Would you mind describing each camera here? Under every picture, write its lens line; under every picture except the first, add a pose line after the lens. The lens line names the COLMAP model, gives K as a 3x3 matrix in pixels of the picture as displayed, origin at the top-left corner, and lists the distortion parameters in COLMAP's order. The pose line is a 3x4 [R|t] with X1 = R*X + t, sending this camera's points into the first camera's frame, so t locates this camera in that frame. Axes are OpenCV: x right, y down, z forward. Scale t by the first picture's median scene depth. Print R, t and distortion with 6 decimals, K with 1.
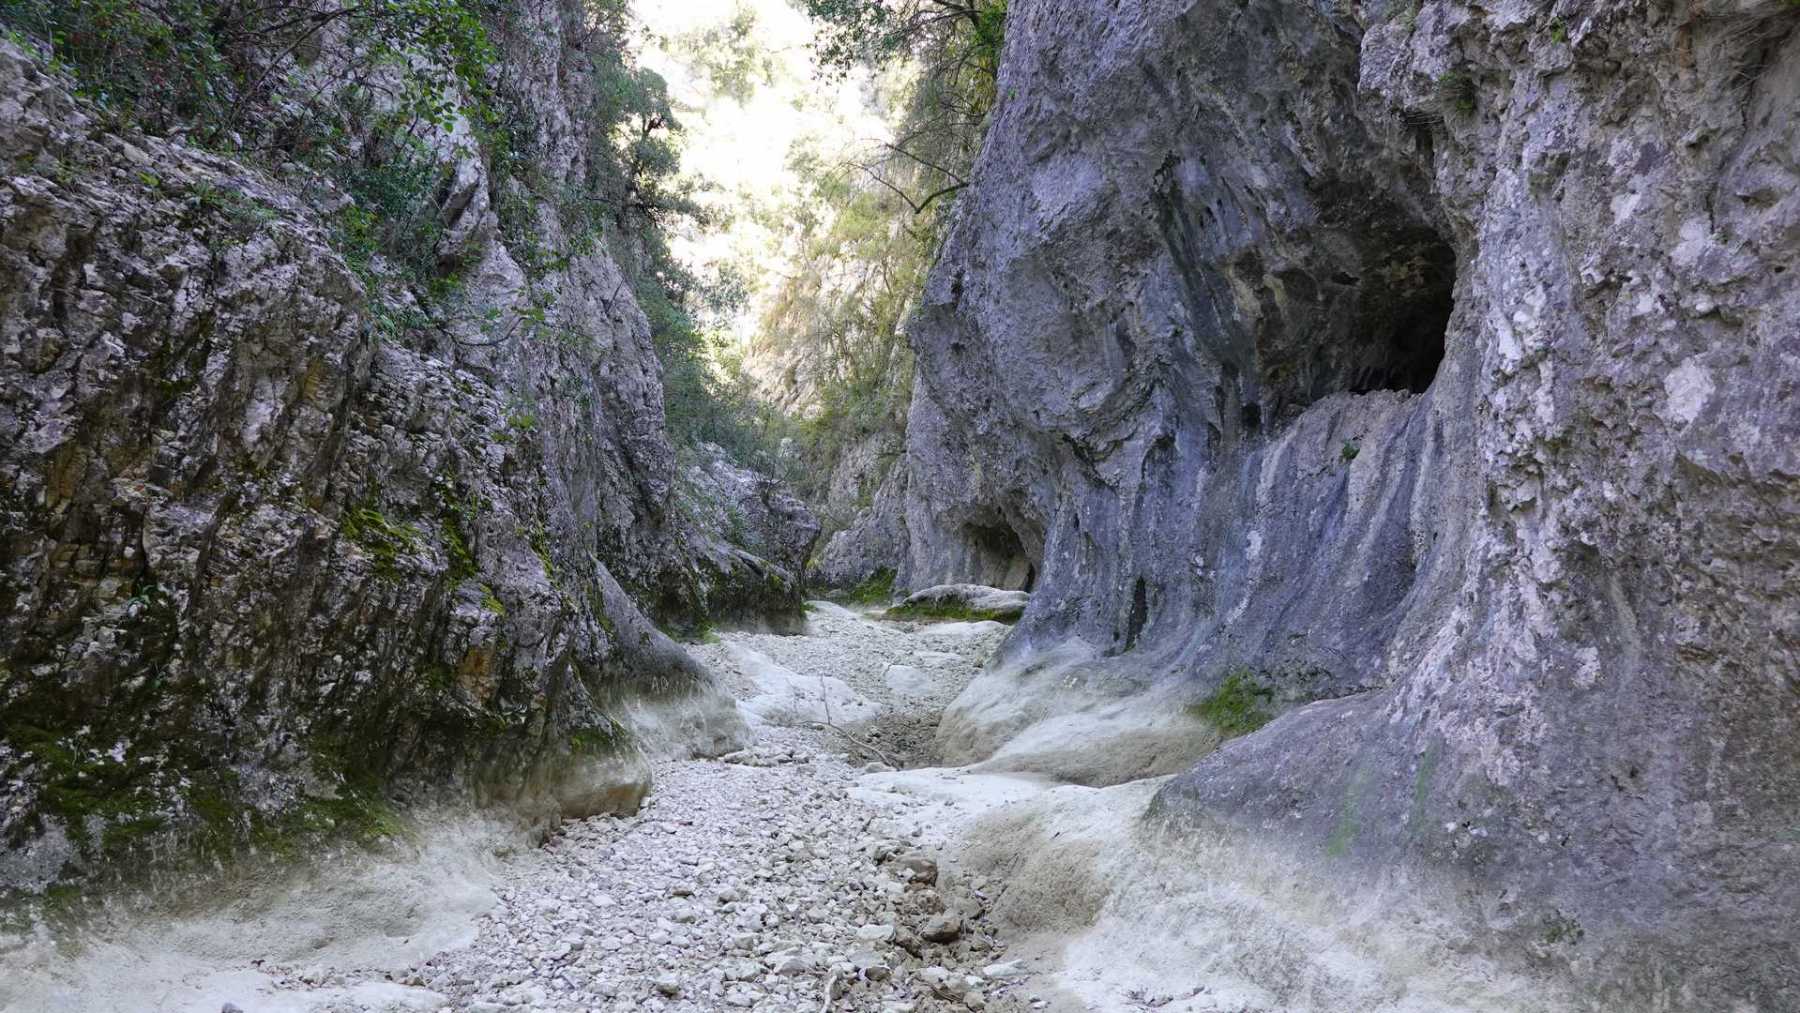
lens RADIAL K [[1198.8, 0, 897.5], [0, 1198.8, 506.3], [0, 0, 1]] dist [-0.028944, 0.040130]
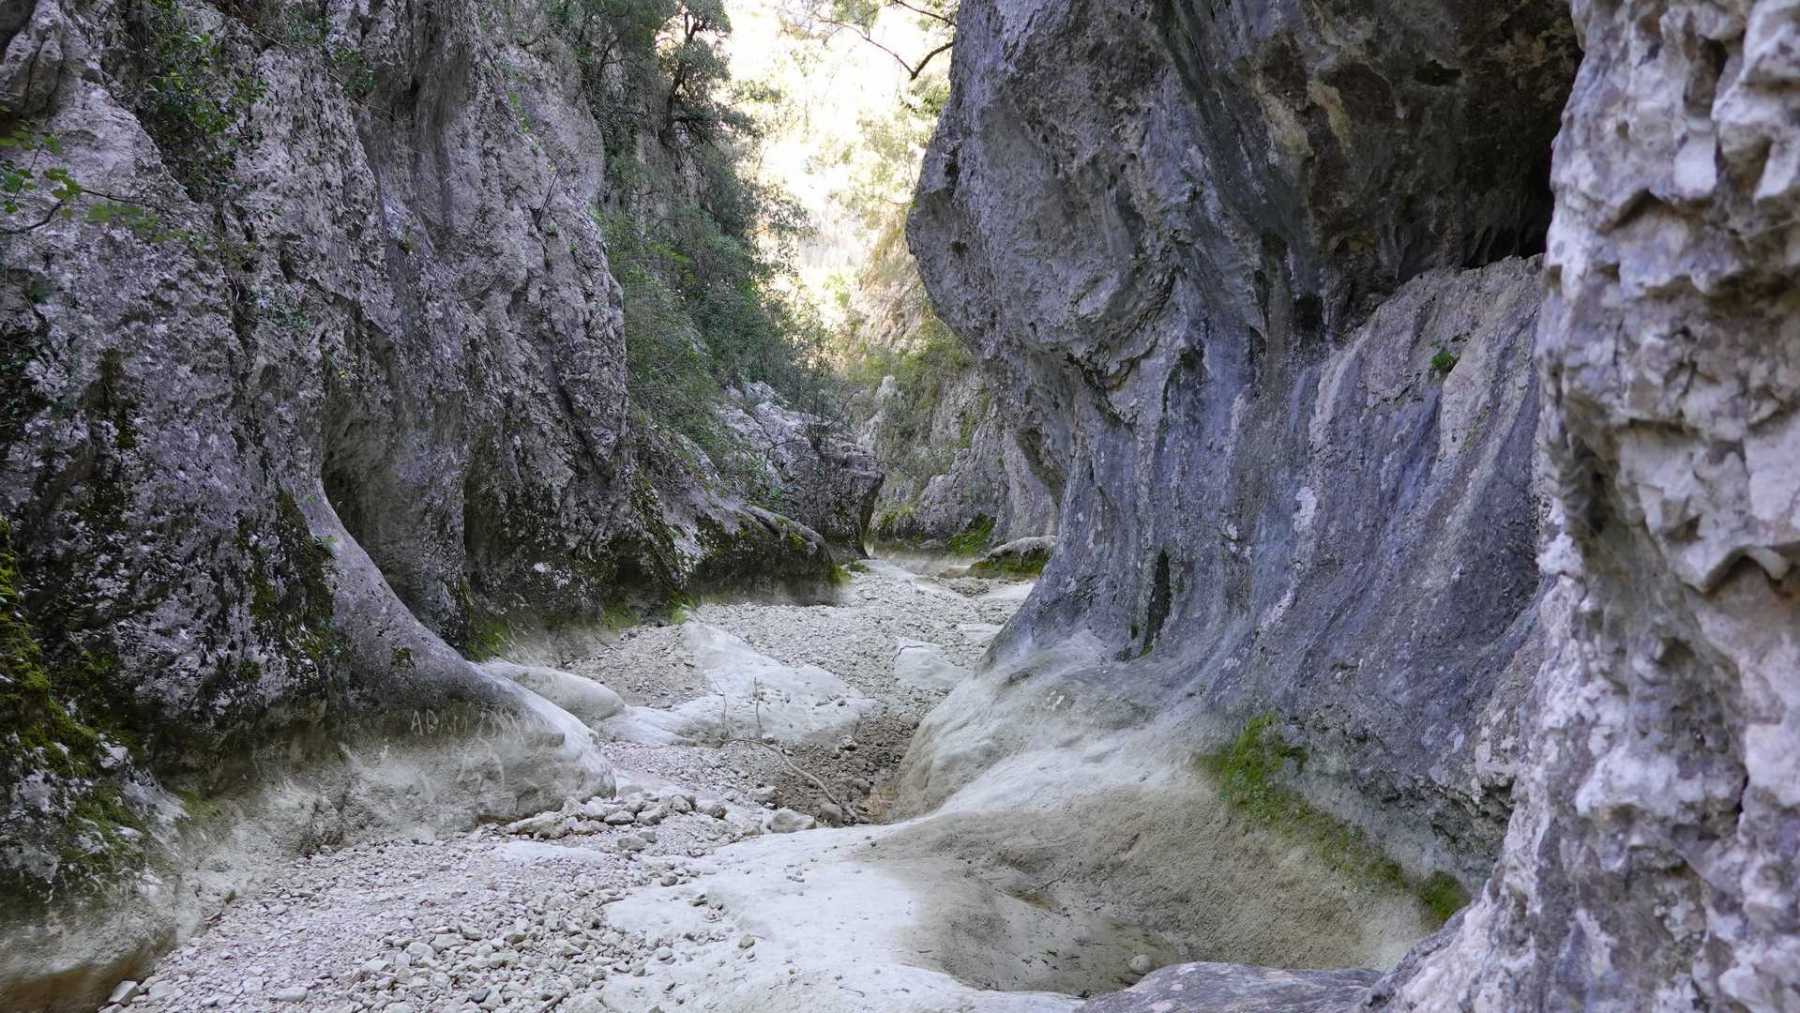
lens RADIAL K [[1198.8, 0, 902.0], [0, 1198.8, 509.8], [0, 0, 1]] dist [-0.028944, 0.040130]
pose [[0.990991, -0.015140, -0.133071, 0.148128], [0.022317, 0.998366, 0.052610, -0.006073], [0.132057, -0.055106, 0.989709, 0.285995]]
